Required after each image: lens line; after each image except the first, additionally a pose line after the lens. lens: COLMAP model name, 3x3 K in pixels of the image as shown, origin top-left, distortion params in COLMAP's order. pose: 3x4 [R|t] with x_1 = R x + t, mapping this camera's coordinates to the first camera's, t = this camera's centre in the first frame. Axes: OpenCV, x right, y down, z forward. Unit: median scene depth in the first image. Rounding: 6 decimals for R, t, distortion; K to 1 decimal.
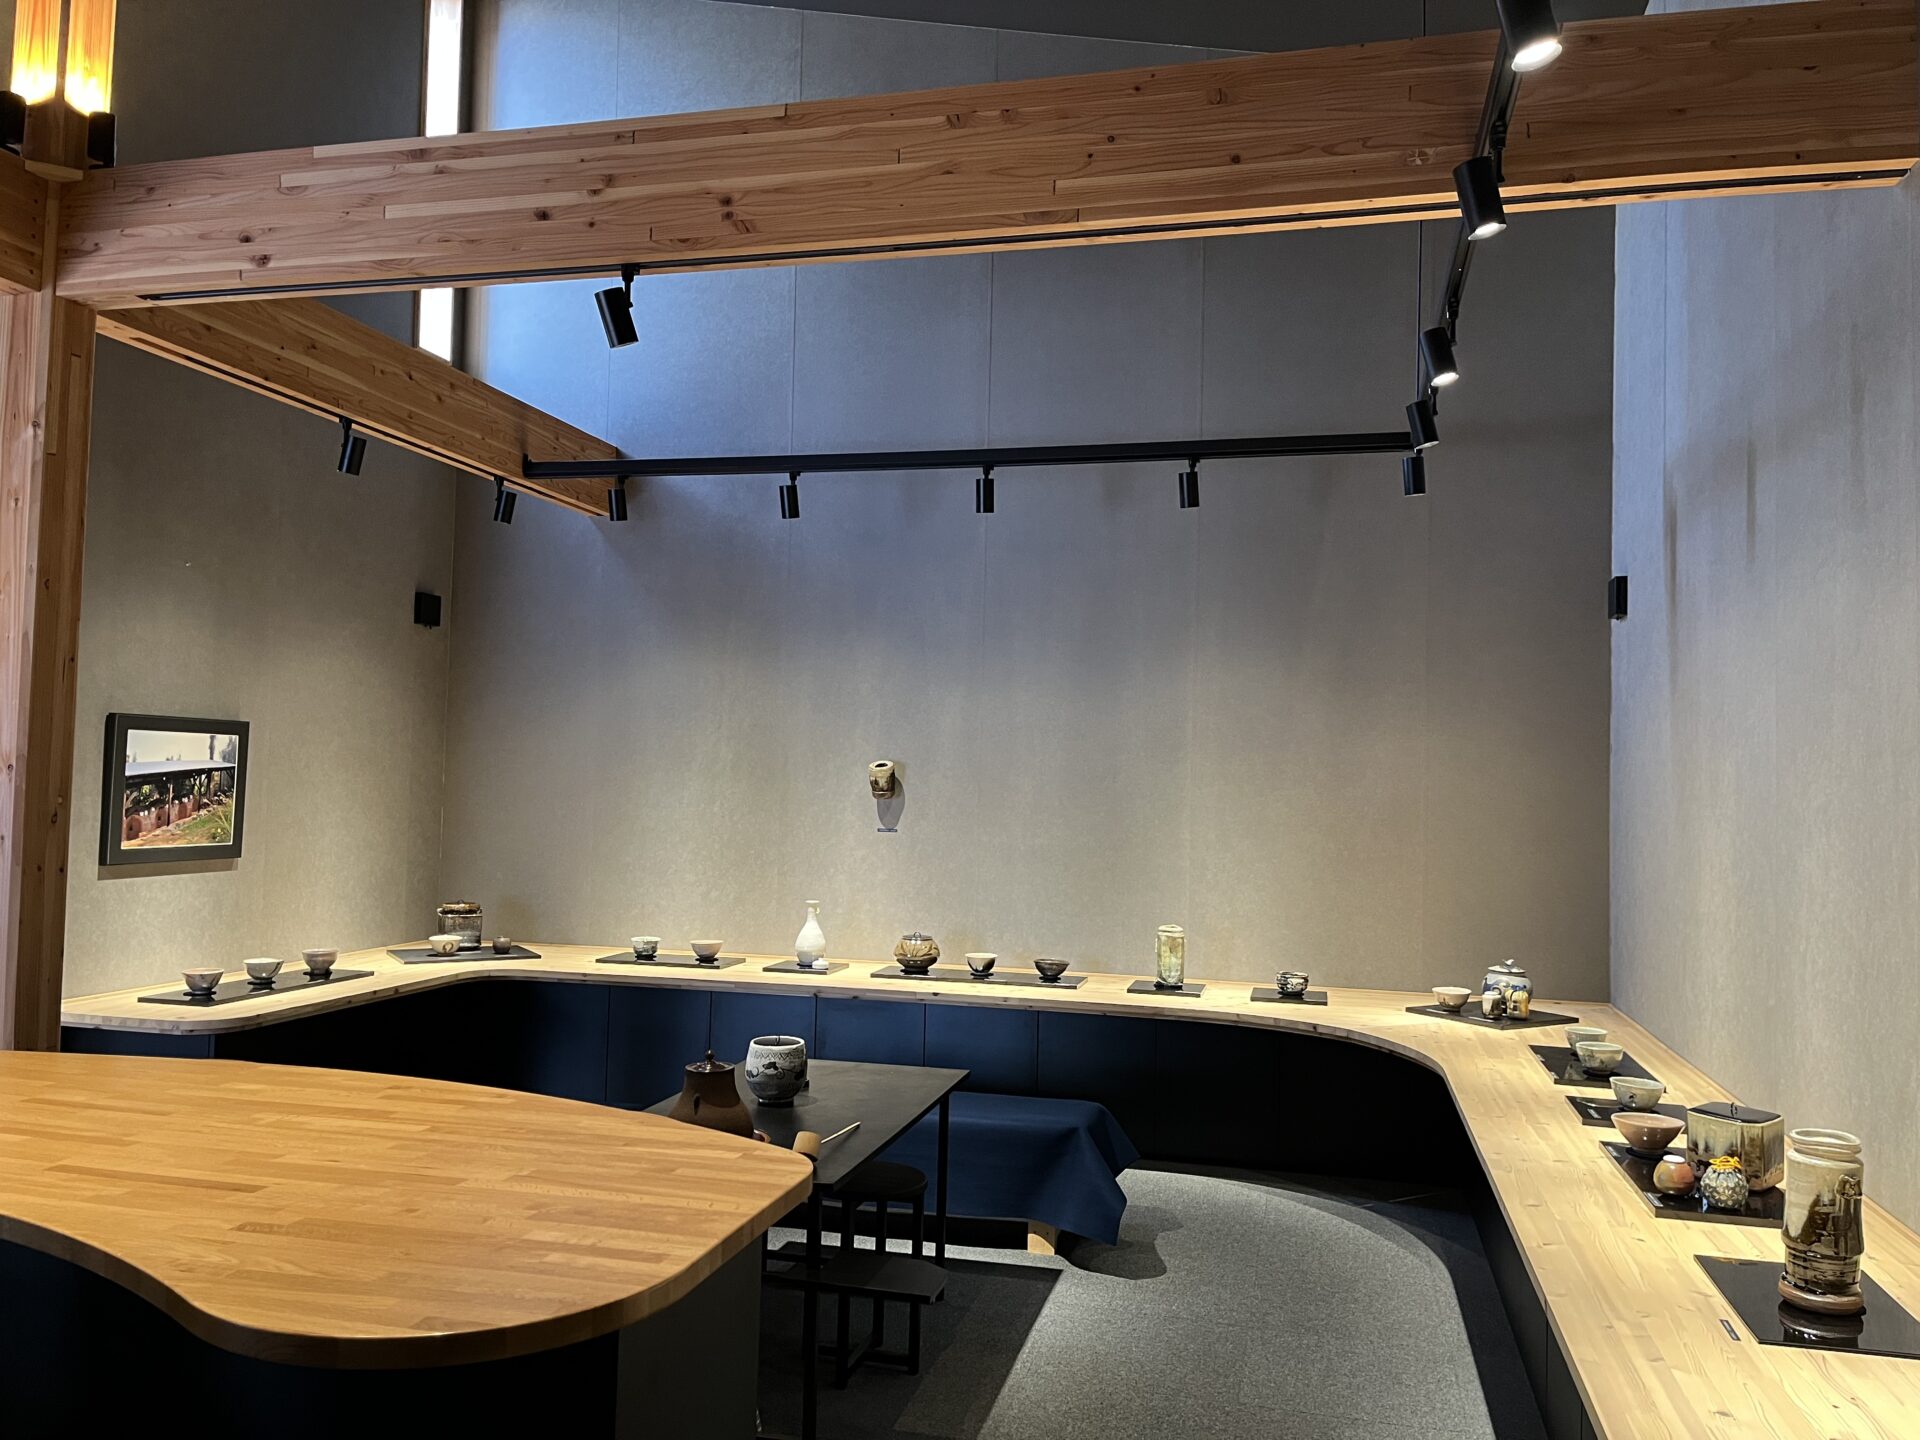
lens RADIAL K [[1479.4, 0, 978.0], [0, 1479.4, 700.3], [0, 0, 1]] dist [0.098666, -0.127386]
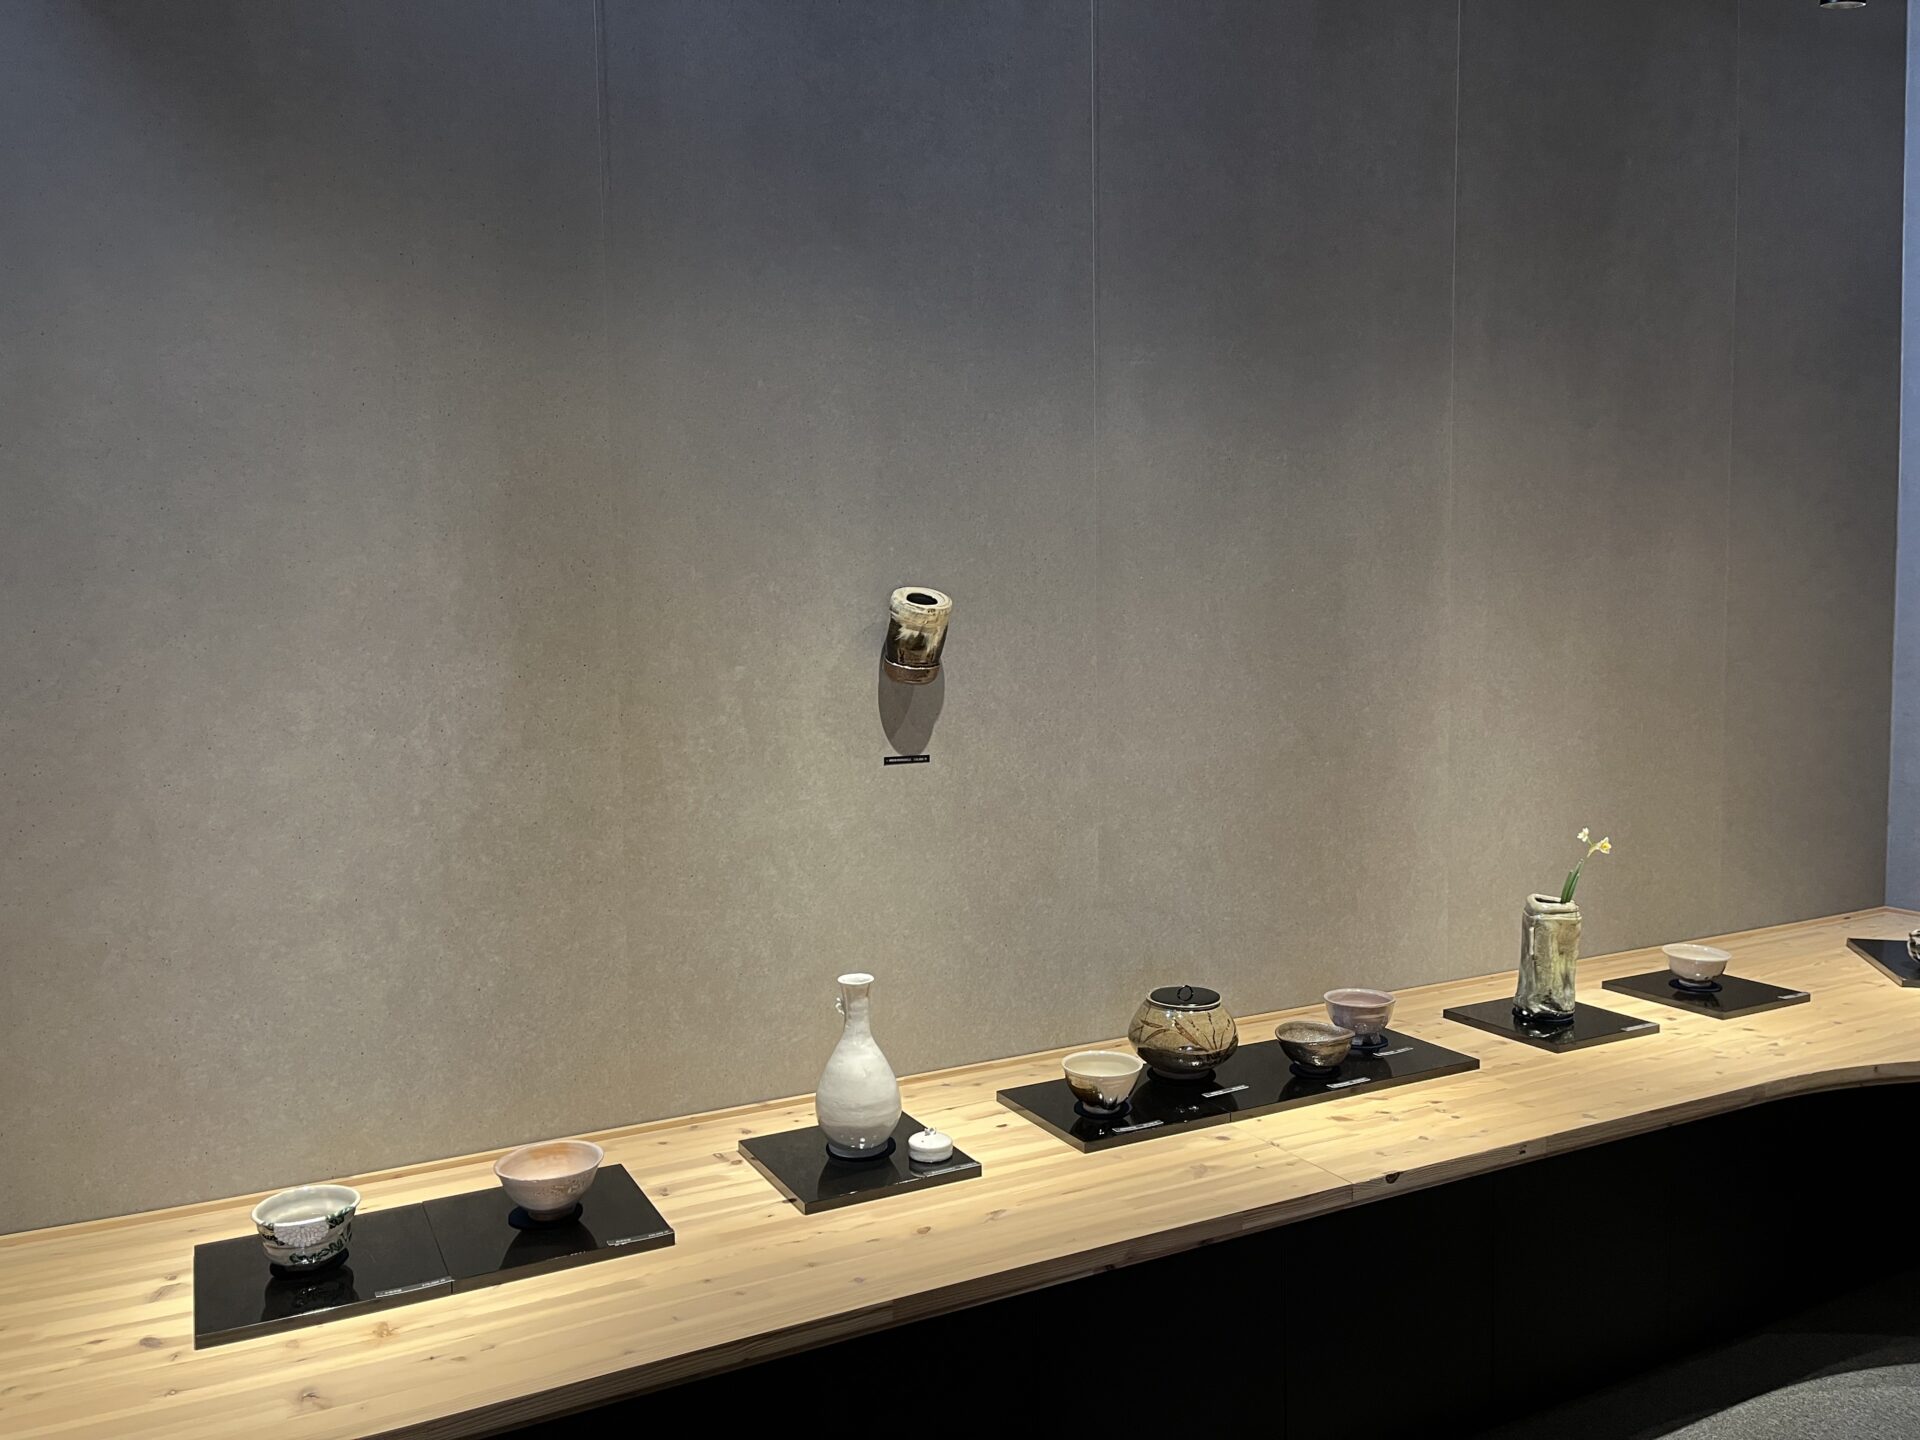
lens RADIAL K [[1444.3, 0, 960.0], [0, 1444.3, 720.0], [0, 0, 1]] dist [0.078145, -0.108179]
pose [[0.754034, -0.080546, 0.651878, -0.381405], [-0.004788, 0.991752, 0.128079, 0.032843], [-0.656818, -0.099697, 0.747430, 0.870994]]
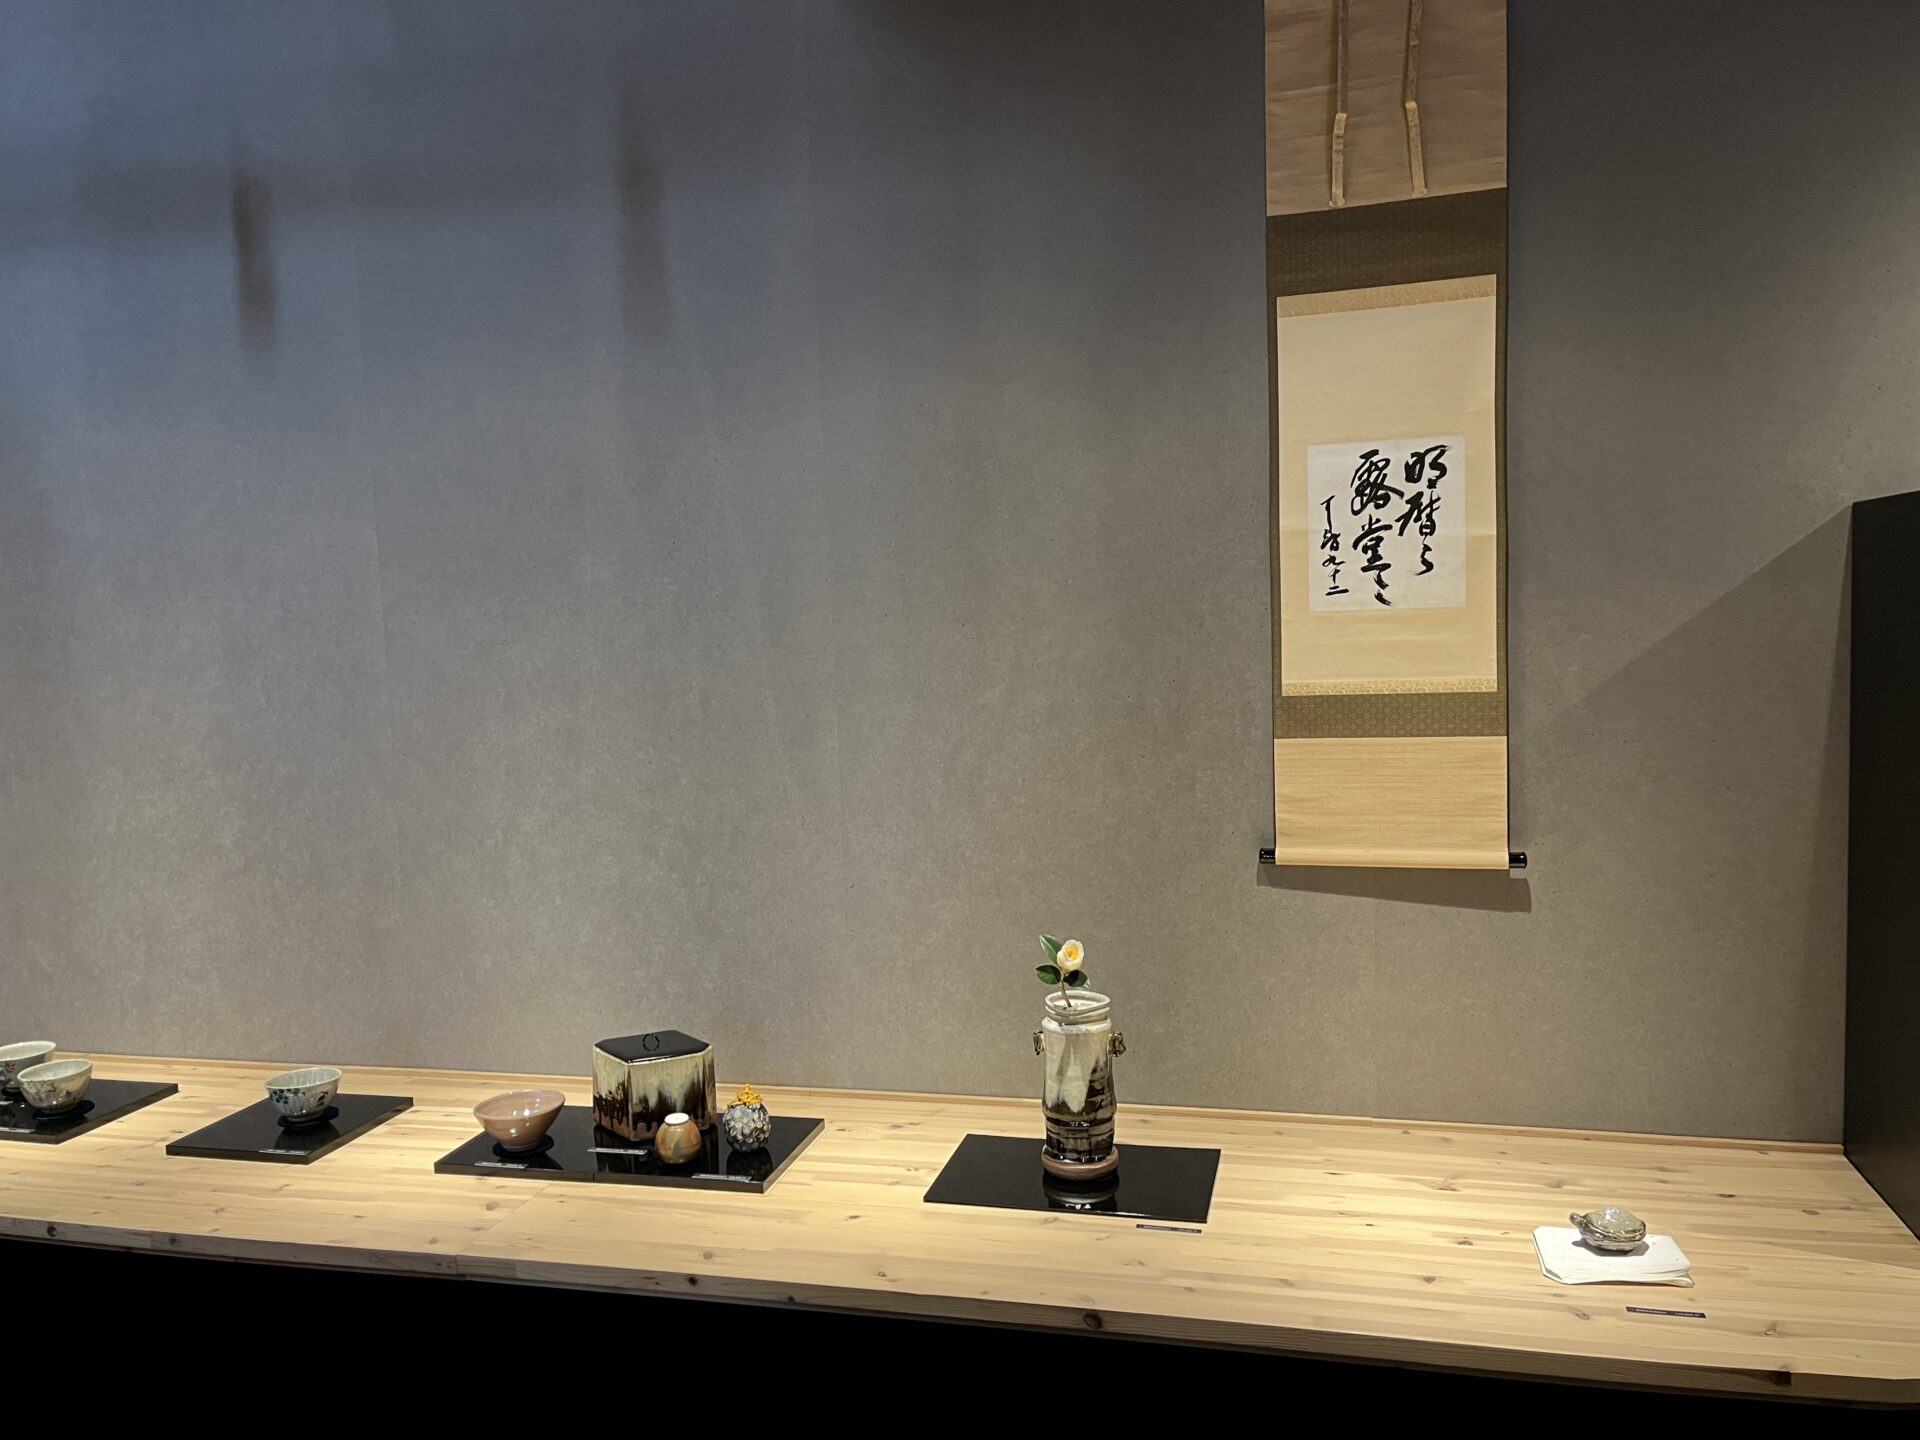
lens RADIAL K [[1444.3, 0, 960.0], [0, 1444.3, 720.0], [0, 0, 1]] dist [0.078145, -0.108179]
pose [[0.020105, -0.105755, 0.994189, -0.162033], [-0.015872, 0.994231, 0.106081, 0.006914], [-0.999672, -0.017912, 0.018311, 0.503514]]
